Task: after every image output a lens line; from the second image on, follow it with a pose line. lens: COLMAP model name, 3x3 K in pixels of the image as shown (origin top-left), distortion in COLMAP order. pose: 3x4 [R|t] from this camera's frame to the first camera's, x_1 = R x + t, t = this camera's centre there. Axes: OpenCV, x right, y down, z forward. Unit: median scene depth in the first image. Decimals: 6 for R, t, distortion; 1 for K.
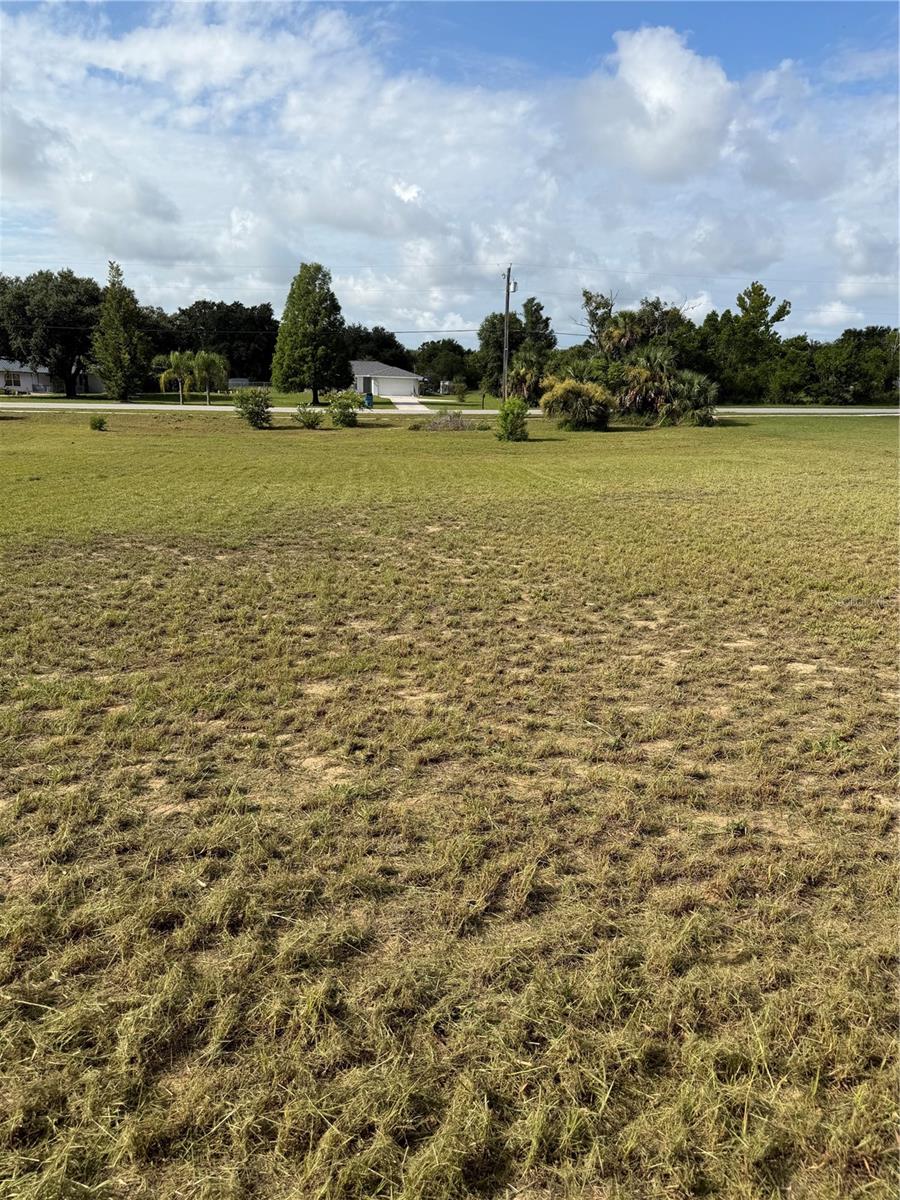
lens RADIAL K [[862.1, 0, 450.0], [0, 862.1, 600.0], [0, 0, 1]] dist [0.087426, -0.136791]
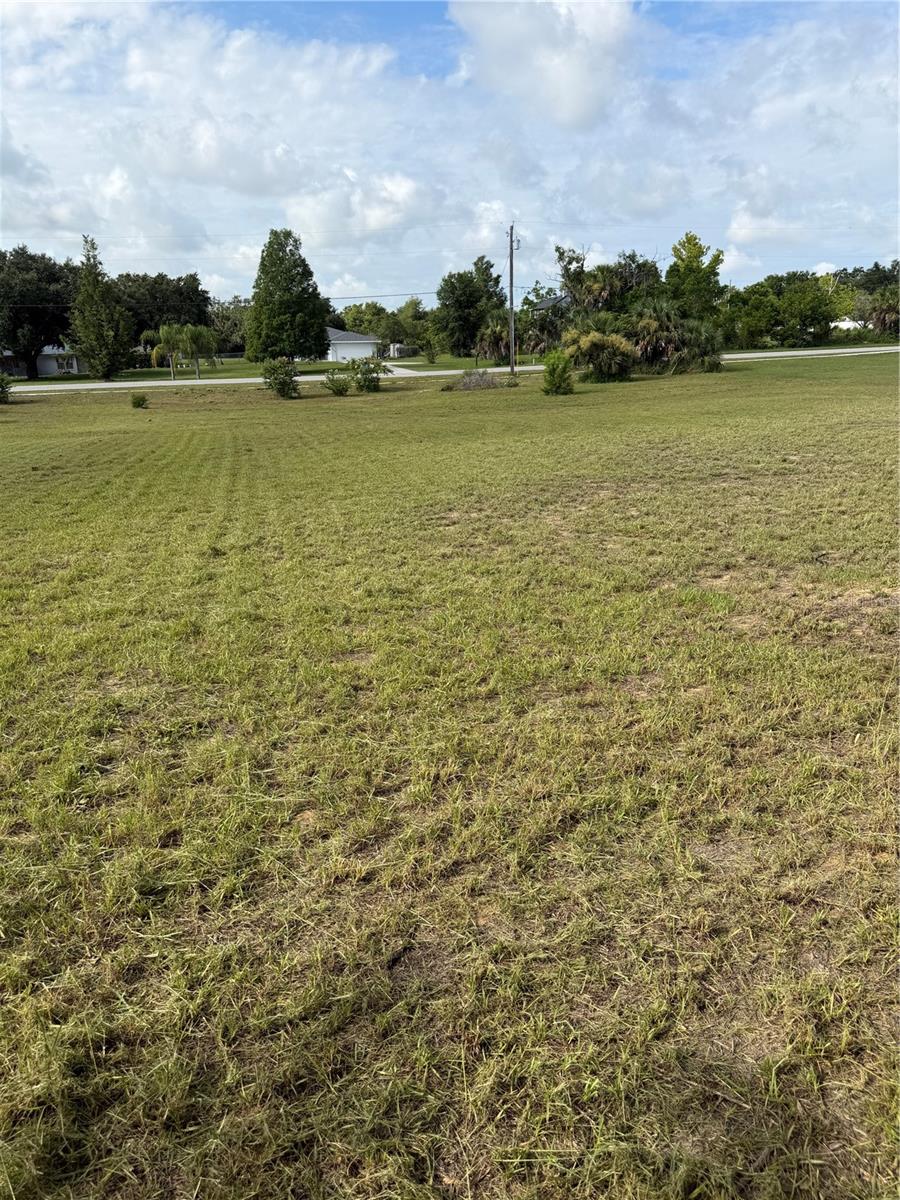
lens RADIAL K [[862.1, 0, 450.0], [0, 862.1, 600.0], [0, 0, 1]] dist [0.087426, -0.136791]
pose [[0.992557, -0.077739, 0.093743, -0.103869], [0.074052, 0.996361, 0.042195, 0.003735], [-0.096682, -0.034939, 0.994702, -0.013555]]
